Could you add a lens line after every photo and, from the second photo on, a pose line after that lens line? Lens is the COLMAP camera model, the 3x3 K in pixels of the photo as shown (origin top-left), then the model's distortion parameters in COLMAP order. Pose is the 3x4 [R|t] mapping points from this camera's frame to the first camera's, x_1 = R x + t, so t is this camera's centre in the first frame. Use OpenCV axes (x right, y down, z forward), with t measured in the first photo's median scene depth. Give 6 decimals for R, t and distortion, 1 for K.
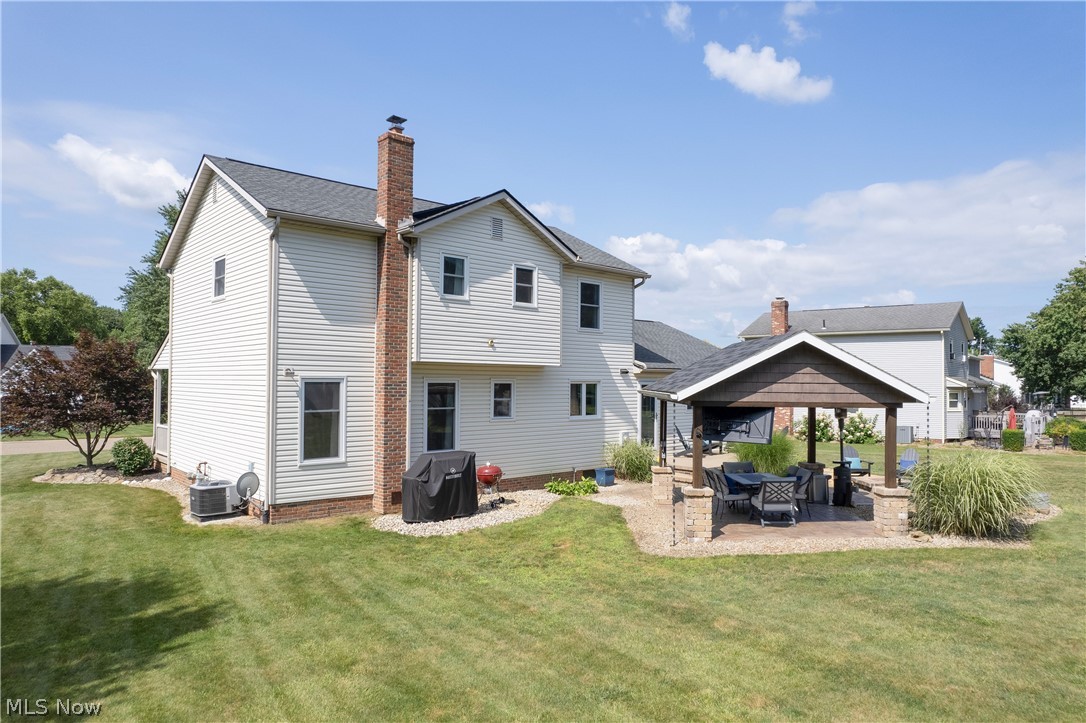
lens RADIAL K [[696.5, 0, 540.9], [0, 696.5, 379.7], [0, 0, 1]] dist [-0.072726, 0.074586]
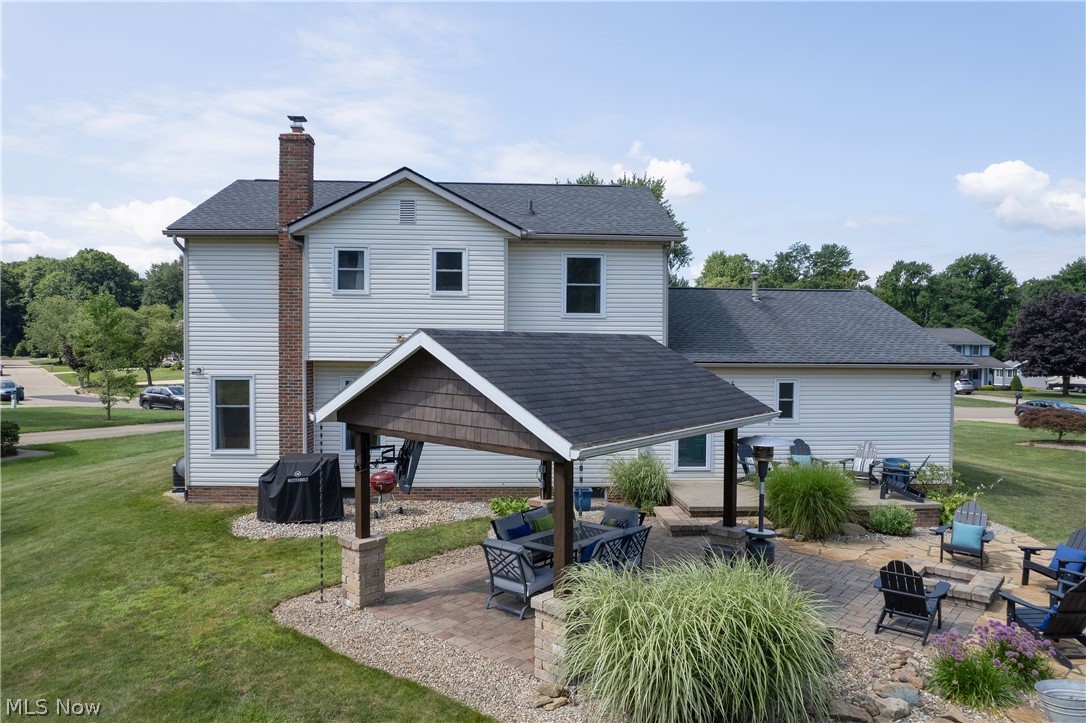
lens RADIAL K [[696.5, 0, 540.9], [0, 696.5, 379.7], [0, 0, 1]] dist [-0.072726, 0.074586]
pose [[0.771797, 0.028482, -0.635231, 0.665614], [-0.000934, 0.999046, 0.043661, -0.039508], [0.635869, -0.033104, 0.771087, 0.418547]]
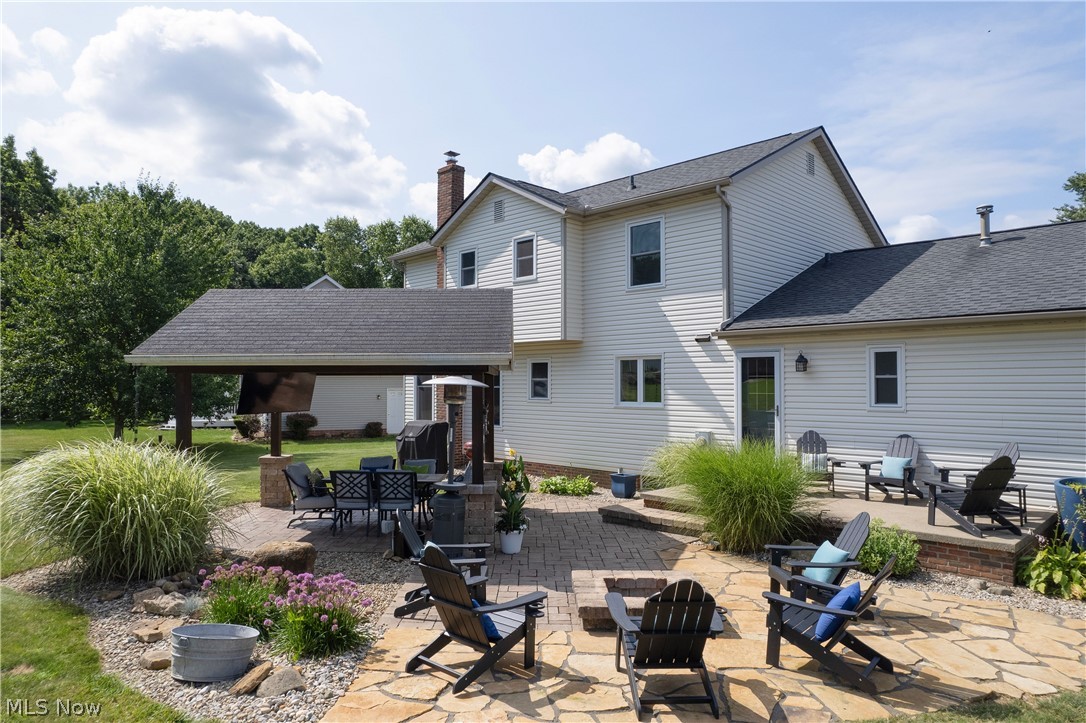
lens RADIAL K [[696.5, 0, 540.9], [0, 696.5, 379.7], [0, 0, 1]] dist [-0.072726, 0.074586]
pose [[0.033309, -0.011223, -0.999382, 0.975801], [0.002477, 0.999935, -0.011147, 0.042671], [0.999442, -0.002104, 0.033335, 1.052535]]
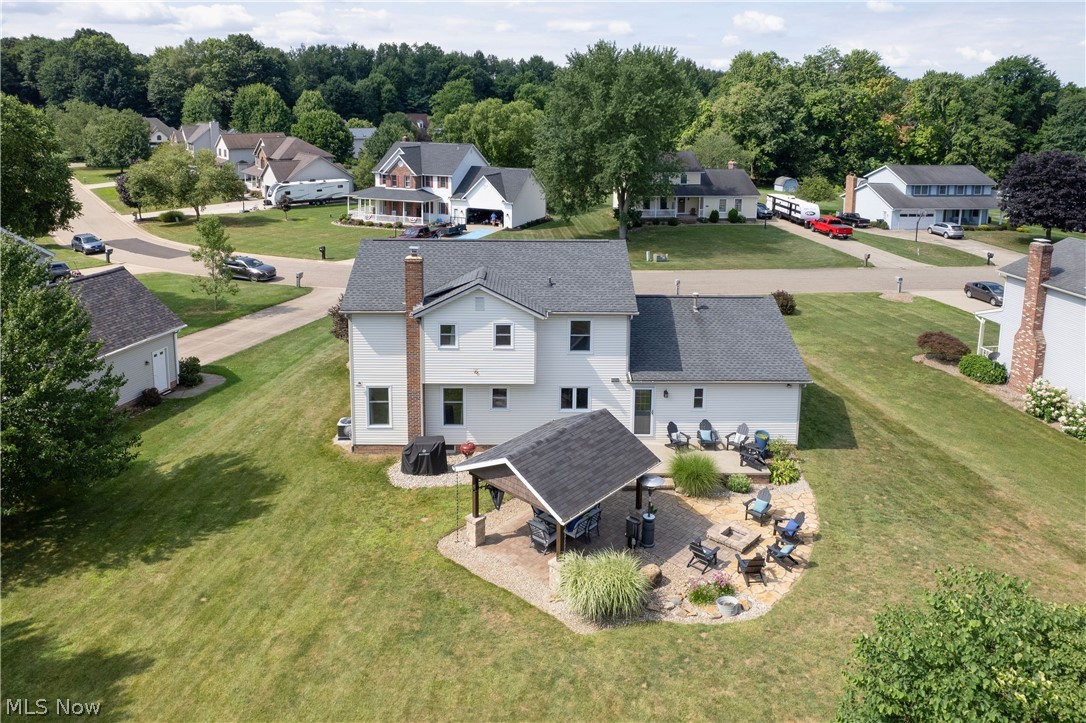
lens RADIAL K [[751.5, 0, 544.2], [0, 751.5, 257.6], [0, 0, 1]] dist [-0.011842, 0.006549]
pose [[0.756587, 0.136430, -0.639502, 1.160543], [-0.004877, 0.979142, 0.203118, -0.685470], [0.653875, -0.150558, 0.741472, -0.164265]]
